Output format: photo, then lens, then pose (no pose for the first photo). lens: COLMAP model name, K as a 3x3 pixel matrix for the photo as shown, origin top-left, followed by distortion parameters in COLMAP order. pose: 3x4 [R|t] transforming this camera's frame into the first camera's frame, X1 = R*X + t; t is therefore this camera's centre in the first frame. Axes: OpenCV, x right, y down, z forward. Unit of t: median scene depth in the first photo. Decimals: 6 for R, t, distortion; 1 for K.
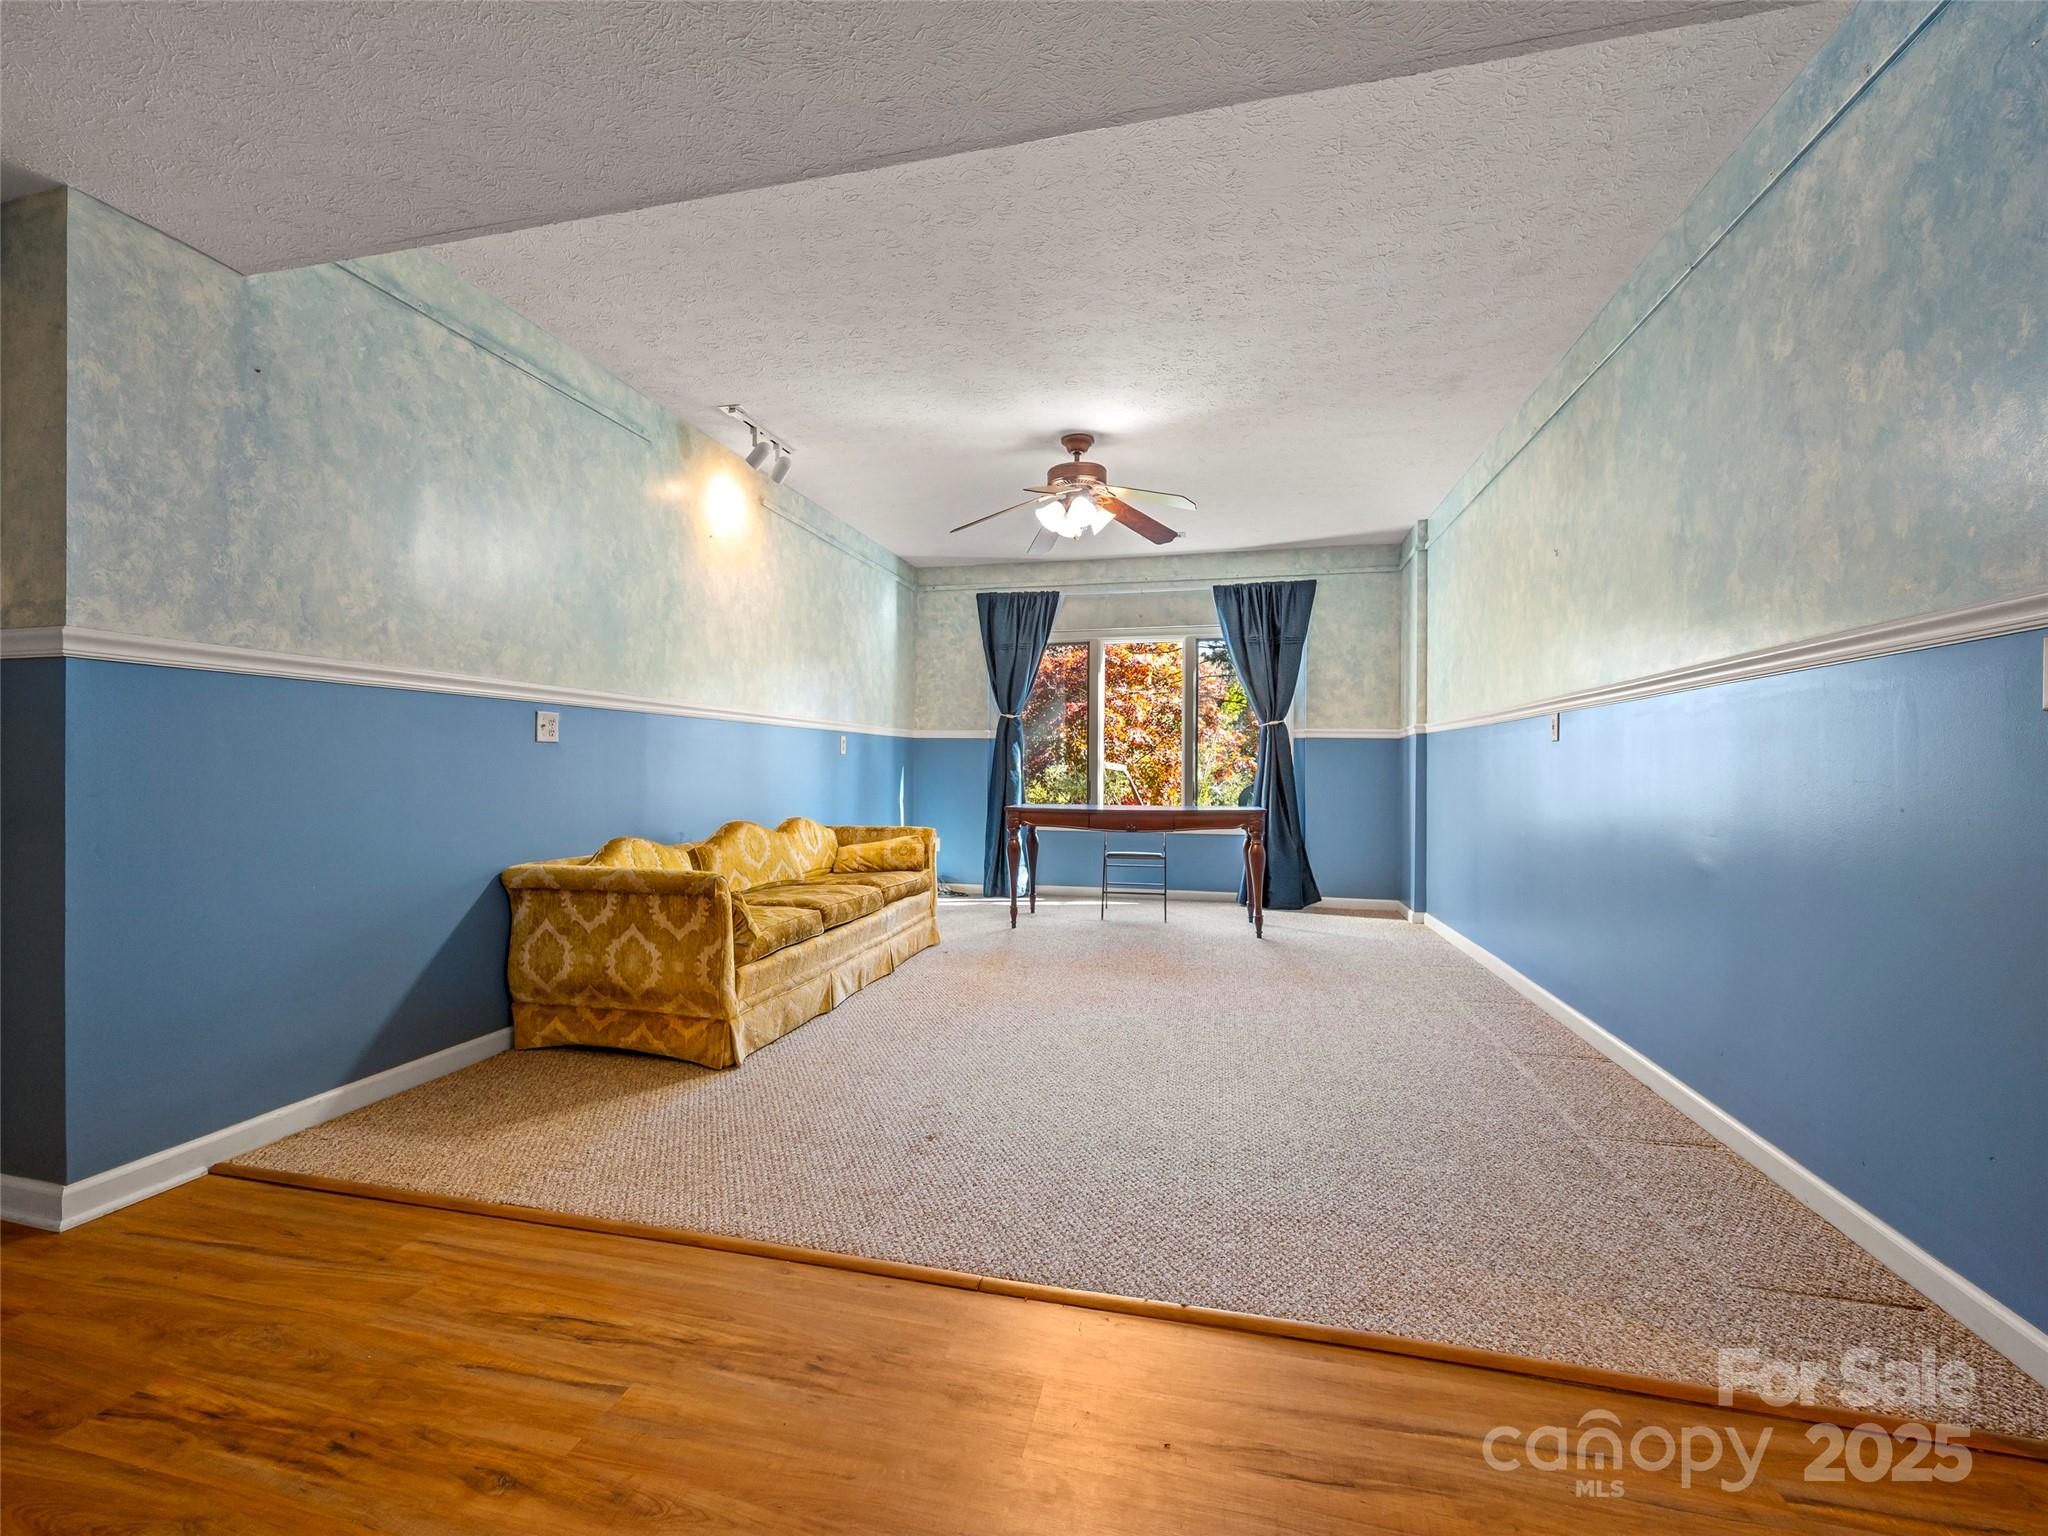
lens RADIAL K [[922.8, 0, 1012.5], [0, 922.8, 767.1], [0, 0, 1]] dist [0.001870, -0.000746]
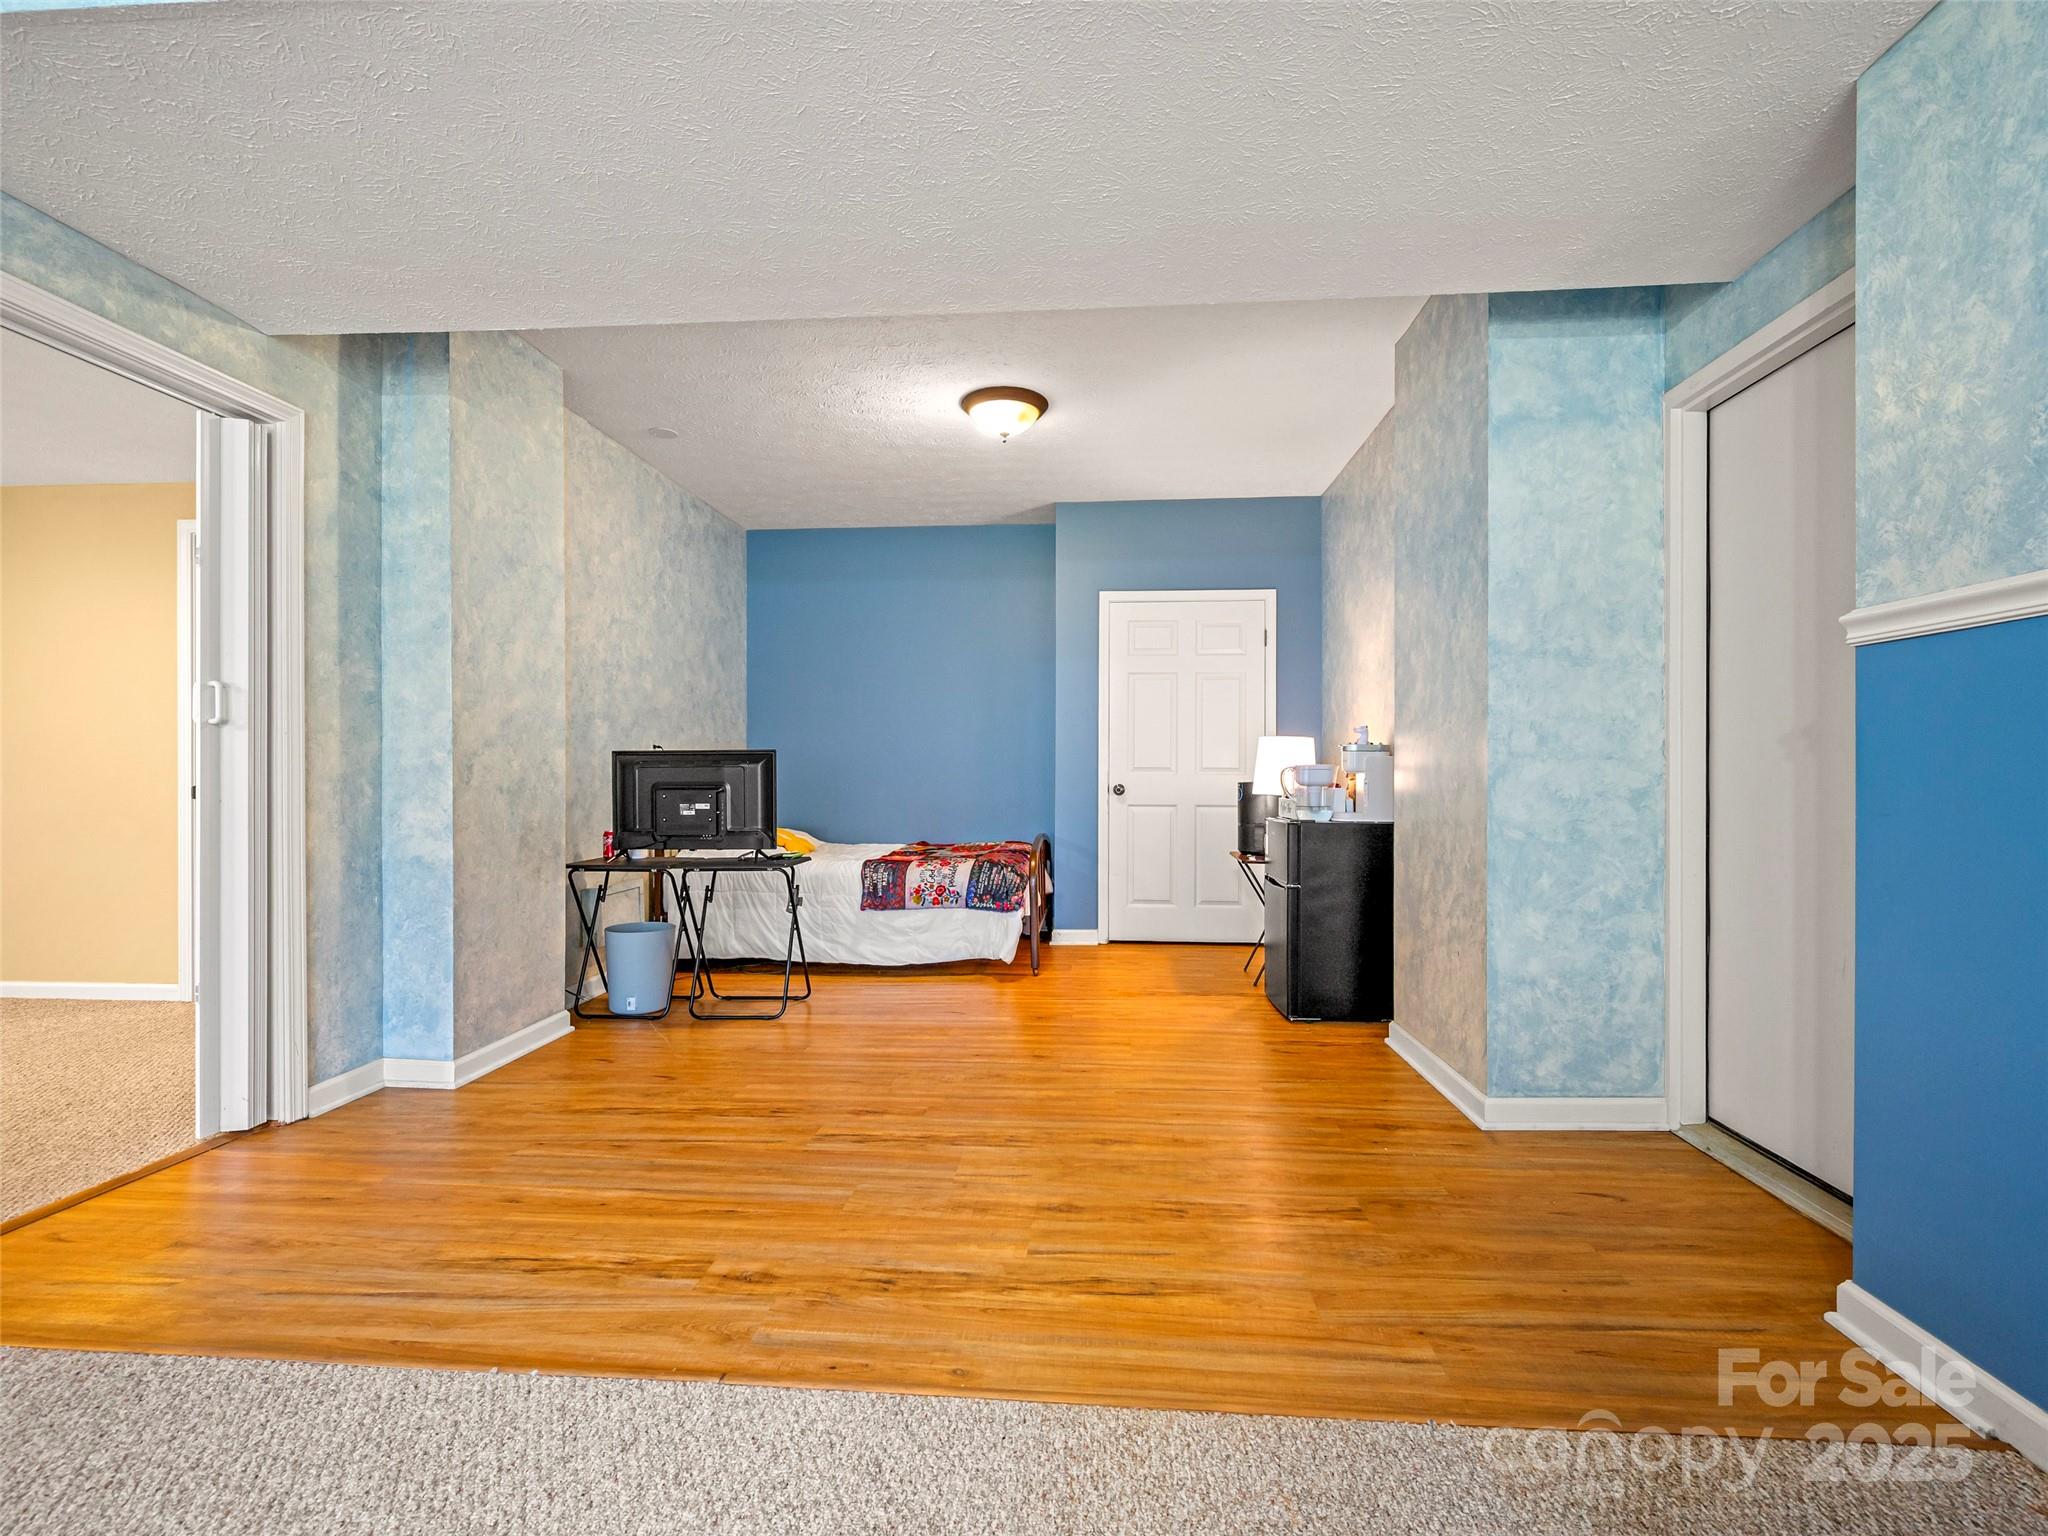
lens RADIAL K [[922.8, 0, 1039.7], [0, 922.8, 775.0], [0, 0, 1]] dist [0.001870, -0.000746]
pose [[-0.987563, -0.004158, -0.157167, -0.165160], [-0.004109, 0.999991, -0.000639, -0.000405], [0.157169, 0.000015, -0.987572, 1.665511]]
